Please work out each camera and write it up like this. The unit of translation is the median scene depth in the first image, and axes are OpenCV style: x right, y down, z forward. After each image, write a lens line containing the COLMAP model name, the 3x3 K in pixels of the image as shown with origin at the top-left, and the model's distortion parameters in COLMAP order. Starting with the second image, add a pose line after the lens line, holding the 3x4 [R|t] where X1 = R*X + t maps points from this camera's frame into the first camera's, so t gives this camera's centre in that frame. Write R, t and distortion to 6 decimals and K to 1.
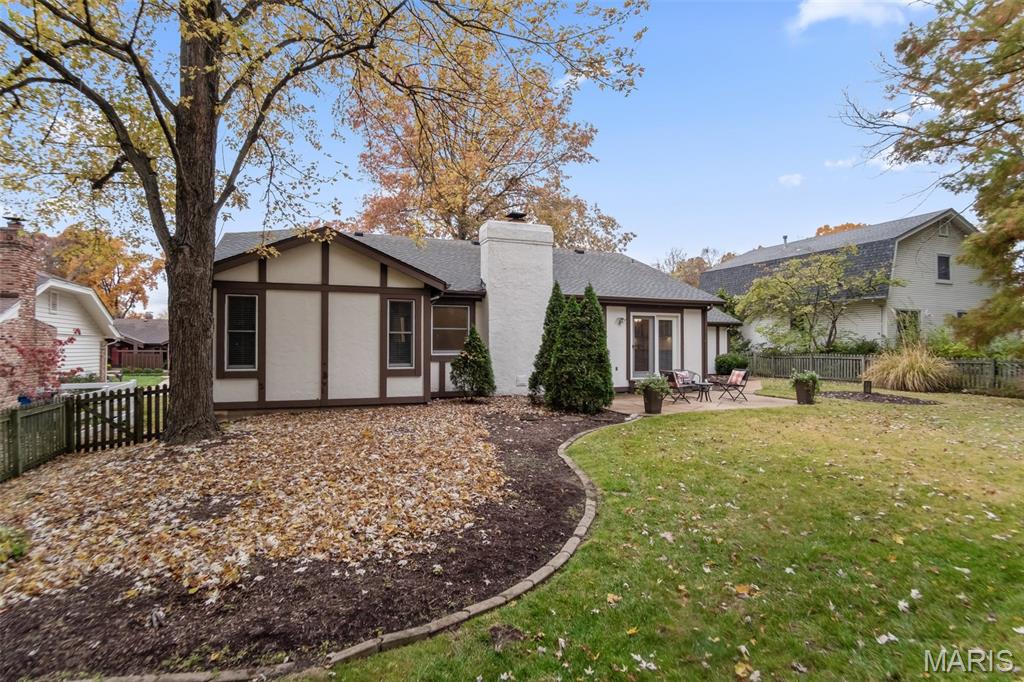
lens RADIAL K [[548.1, 0, 512.0], [0, 548.1, 341.0], [0, 0, 1]] dist [-0.014615, 0.002773]
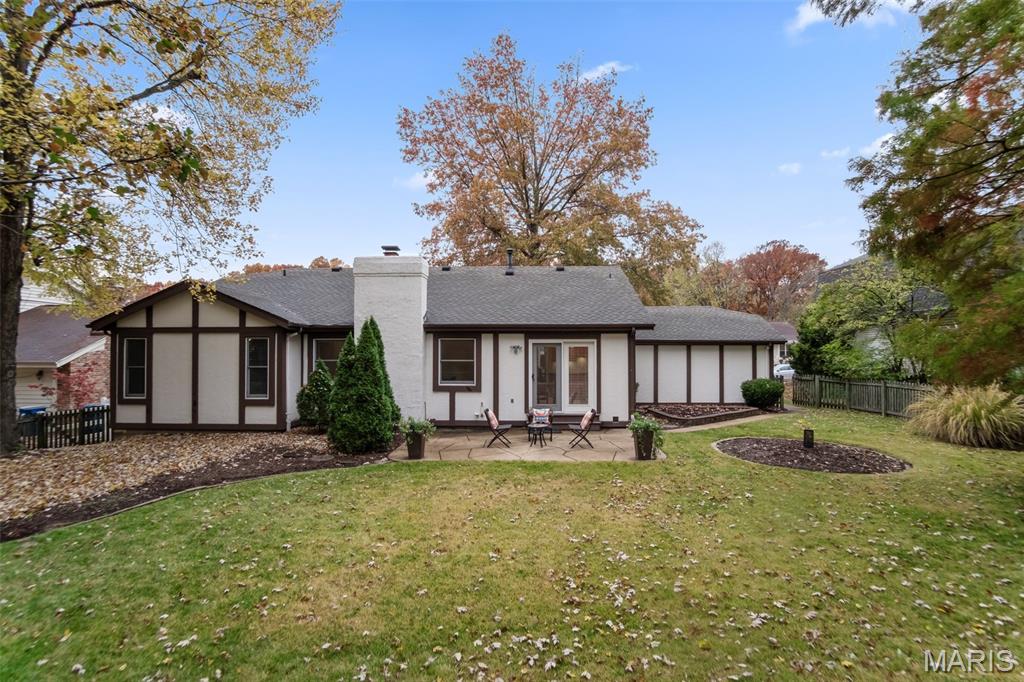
lens RADIAL K [[548.1, 0, 512.0], [0, 548.1, 341.0], [0, 0, 1]] dist [-0.014615, 0.002773]
pose [[0.910016, -0.009219, -0.414471, 0.751589], [0.007329, 0.999954, -0.006151, -0.058924], [0.414509, 0.002560, 0.910042, 0.197792]]
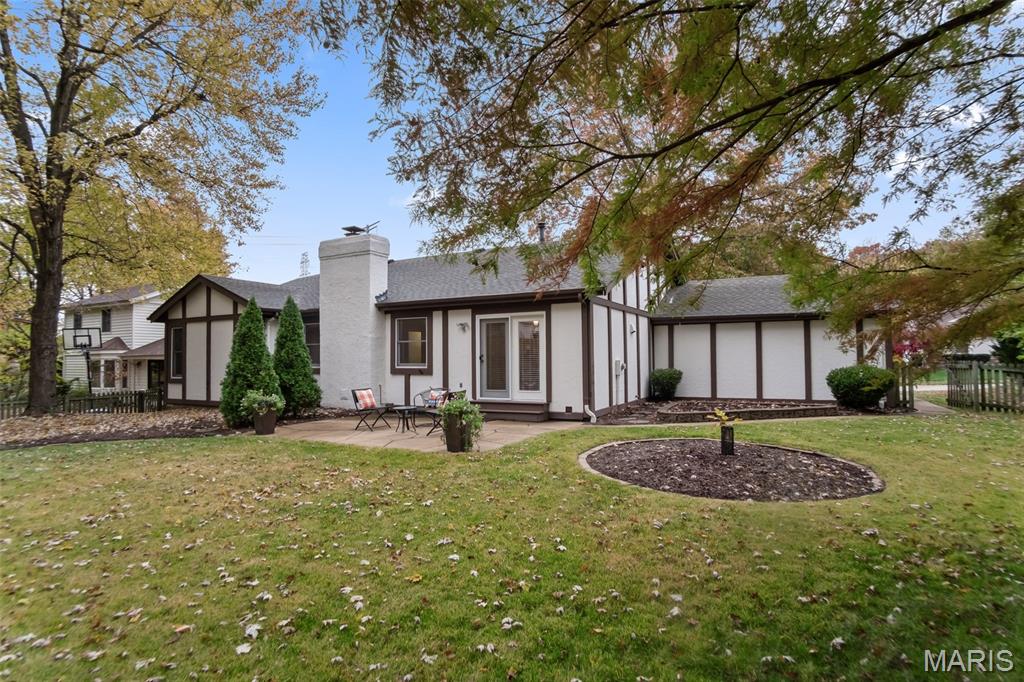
lens RADIAL K [[548.1, 0, 512.0], [0, 548.1, 341.0], [0, 0, 1]] dist [-0.014615, 0.002773]
pose [[0.633000, -0.031330, -0.773518, 1.142968], [0.023240, 0.999499, -0.021465, 0.004829], [0.773803, -0.004389, 0.633411, 0.700228]]
